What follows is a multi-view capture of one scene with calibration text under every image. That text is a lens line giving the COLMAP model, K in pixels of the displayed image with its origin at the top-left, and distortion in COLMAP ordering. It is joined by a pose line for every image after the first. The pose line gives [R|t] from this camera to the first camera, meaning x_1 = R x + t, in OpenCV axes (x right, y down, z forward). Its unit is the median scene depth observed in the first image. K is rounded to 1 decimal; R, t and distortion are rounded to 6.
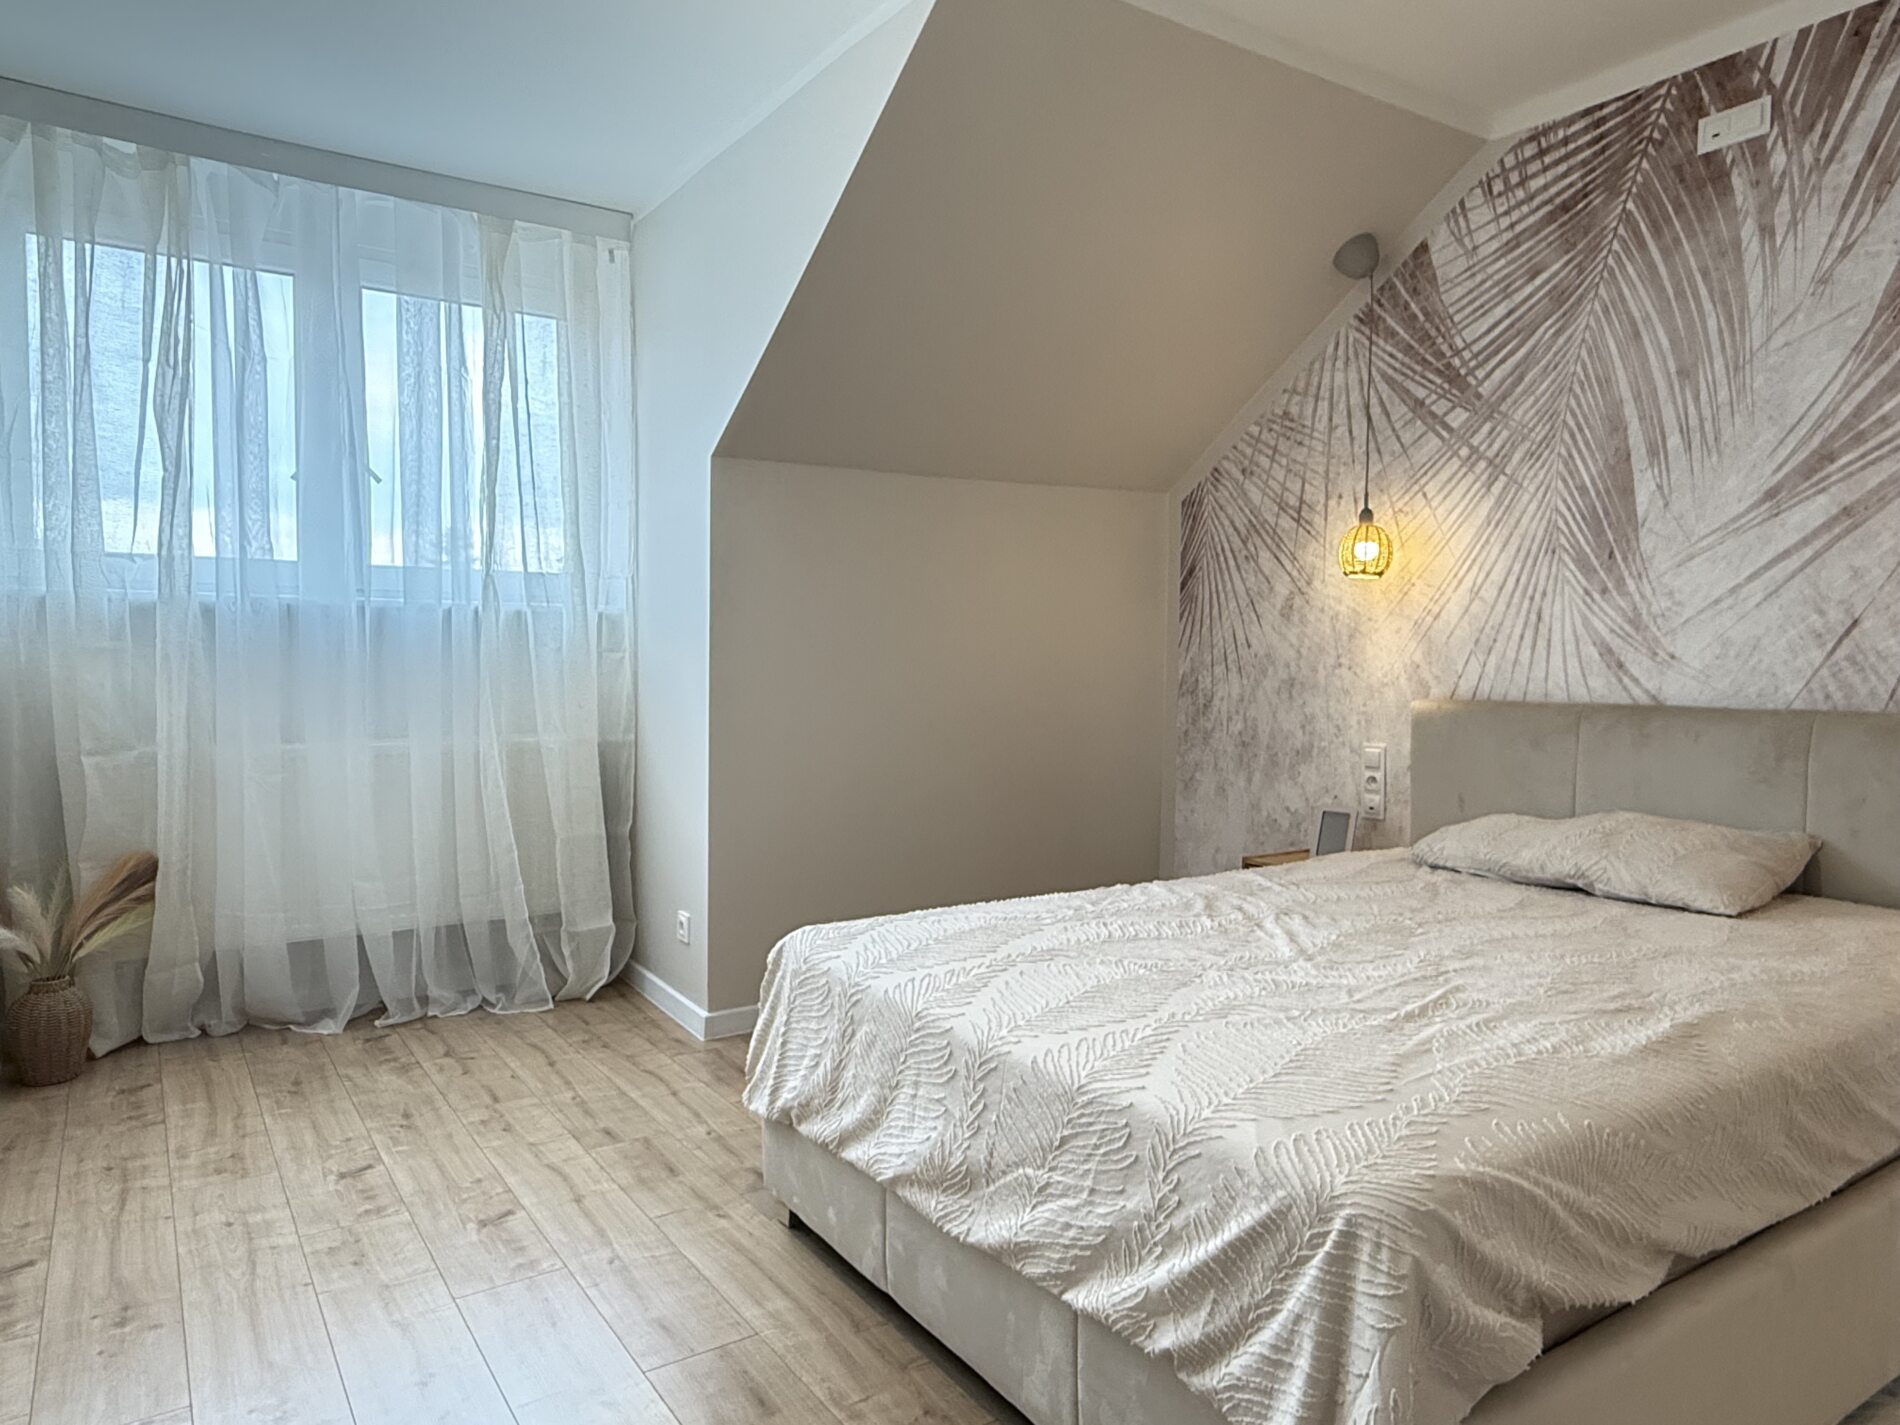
lens RADIAL K [[1205.2, 0, 950.0], [0, 1205.2, 712.5], [0, 0, 1]] dist [0.001088, -0.000341]
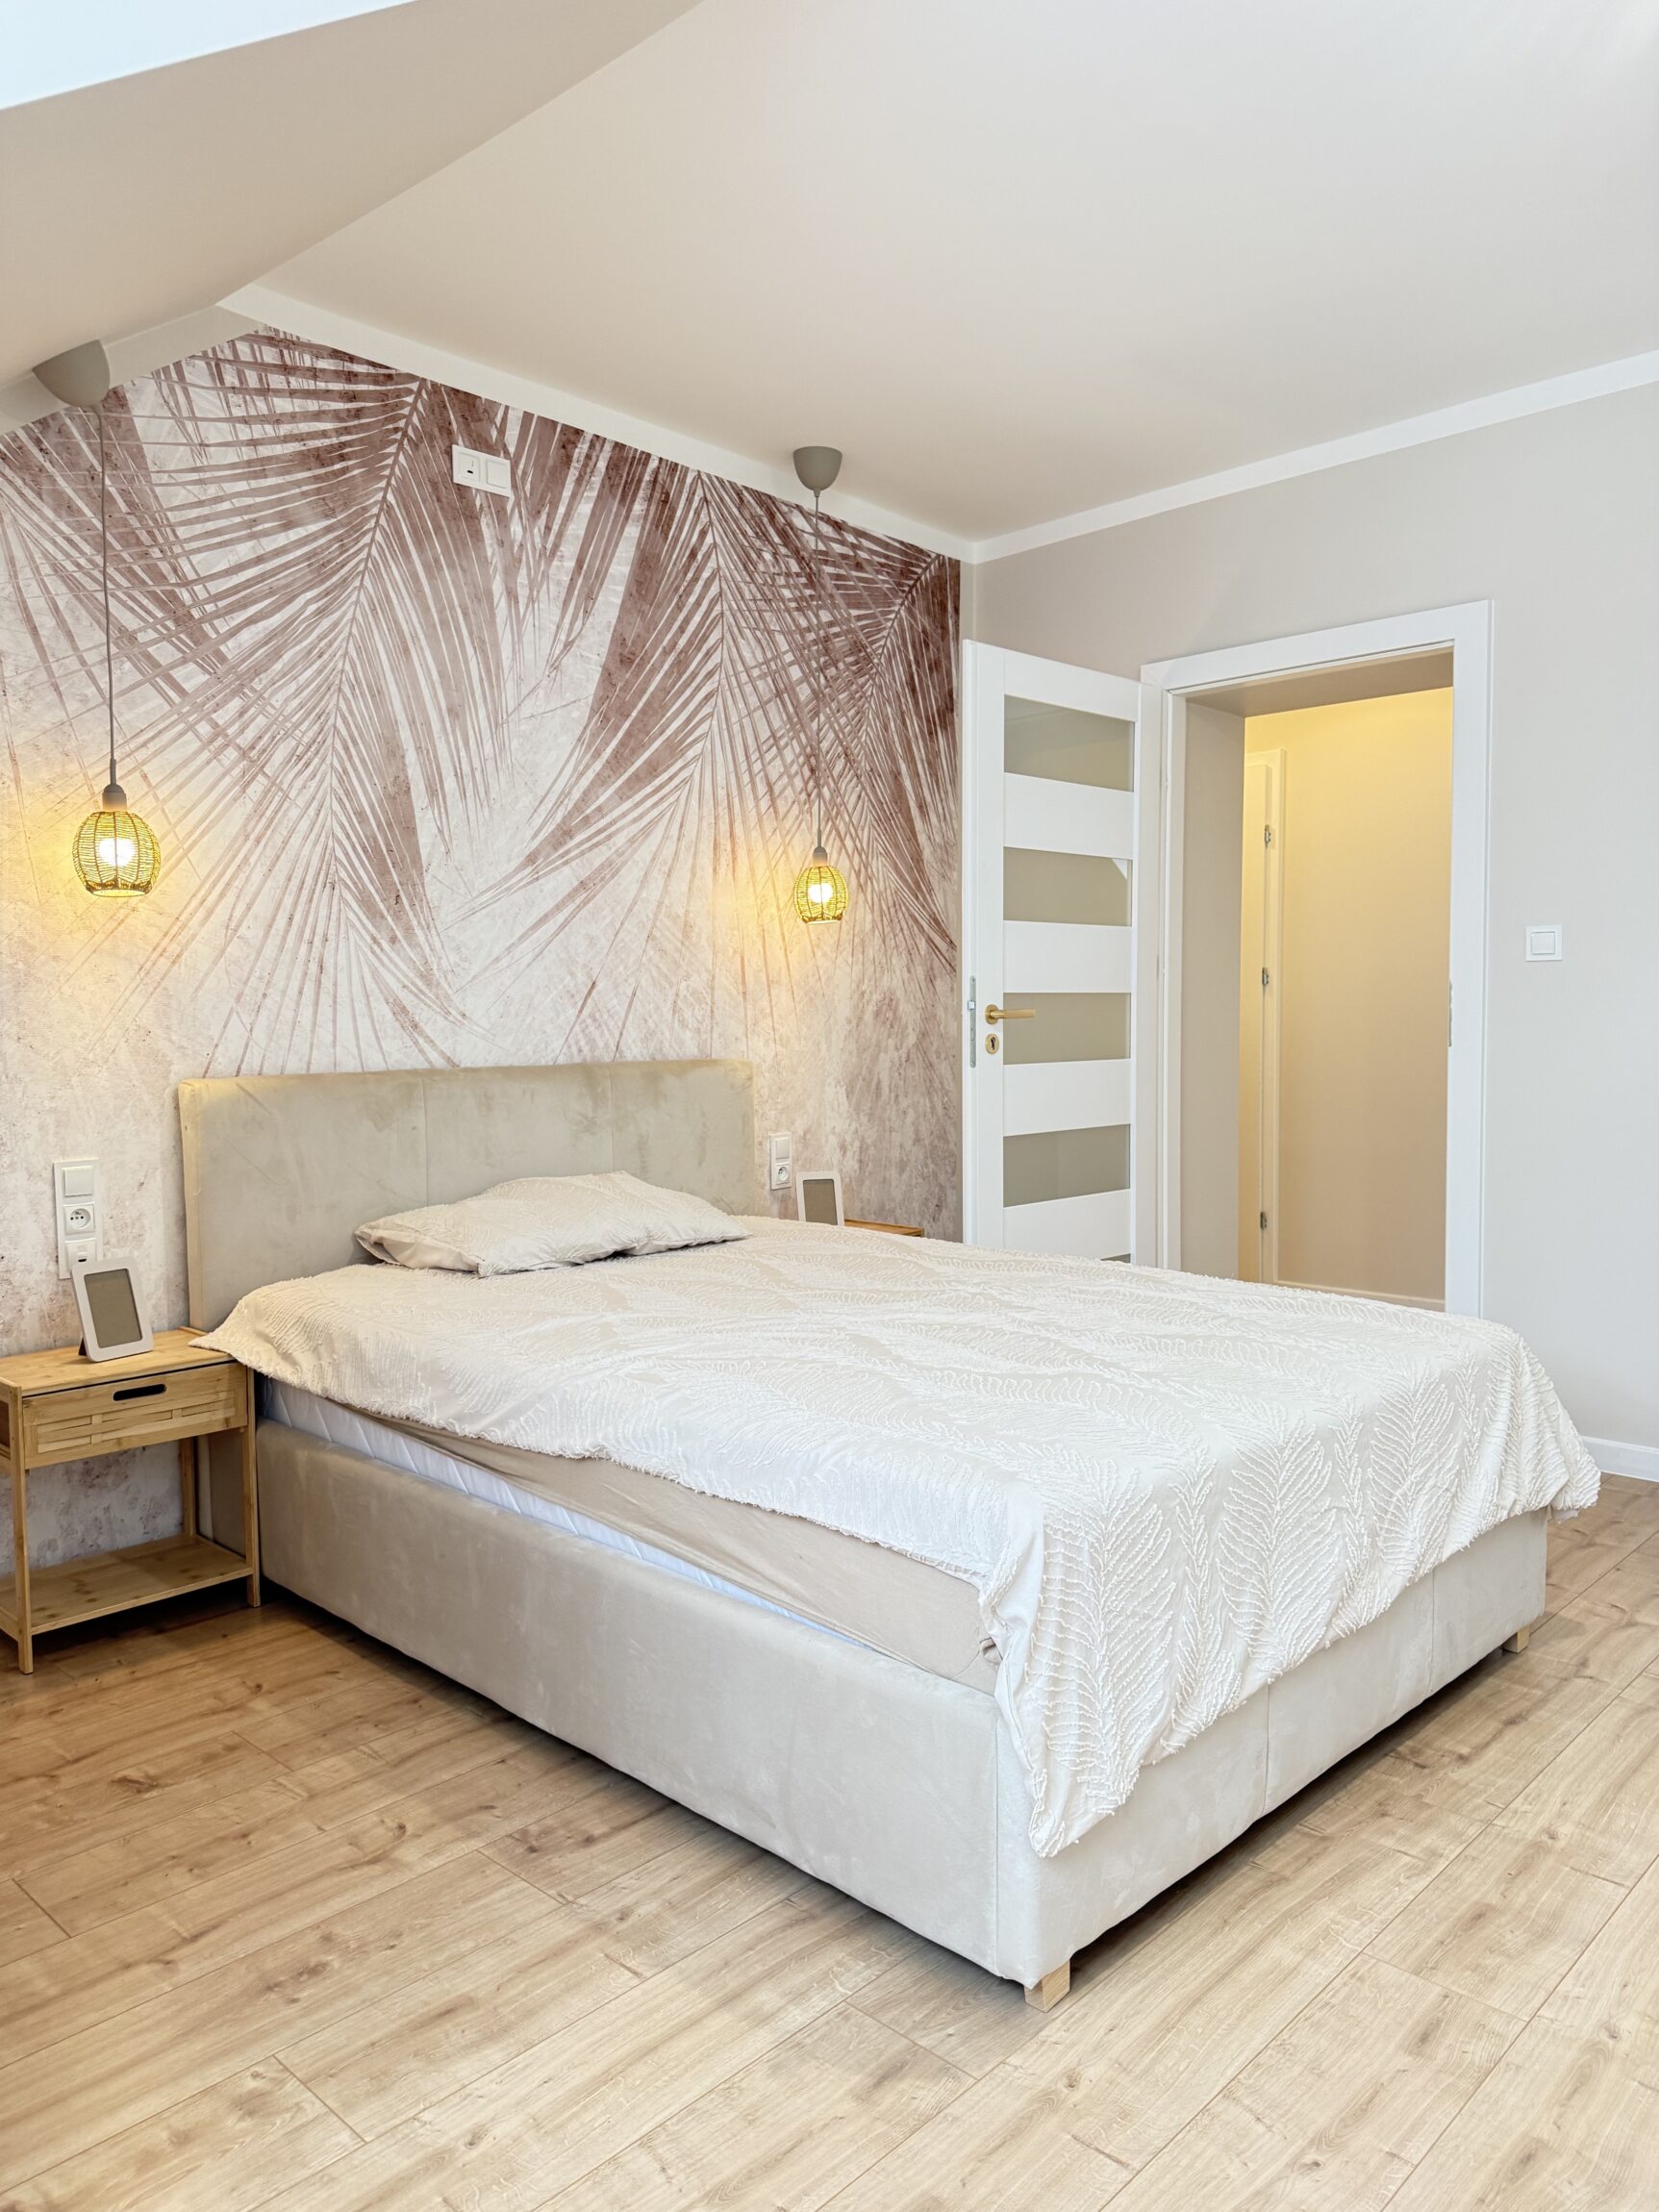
lens RADIAL K [[1548.6, 0, 829.5], [0, 1548.6, 1106.0], [0, 0, 1]] dist [0.083173, -0.163731]
pose [[-0.206555, -0.069634, 0.975954, -0.607063], [0.044117, 0.995787, 0.080386, -0.056640], [-0.977440, 0.059660, -0.202612, 0.900964]]
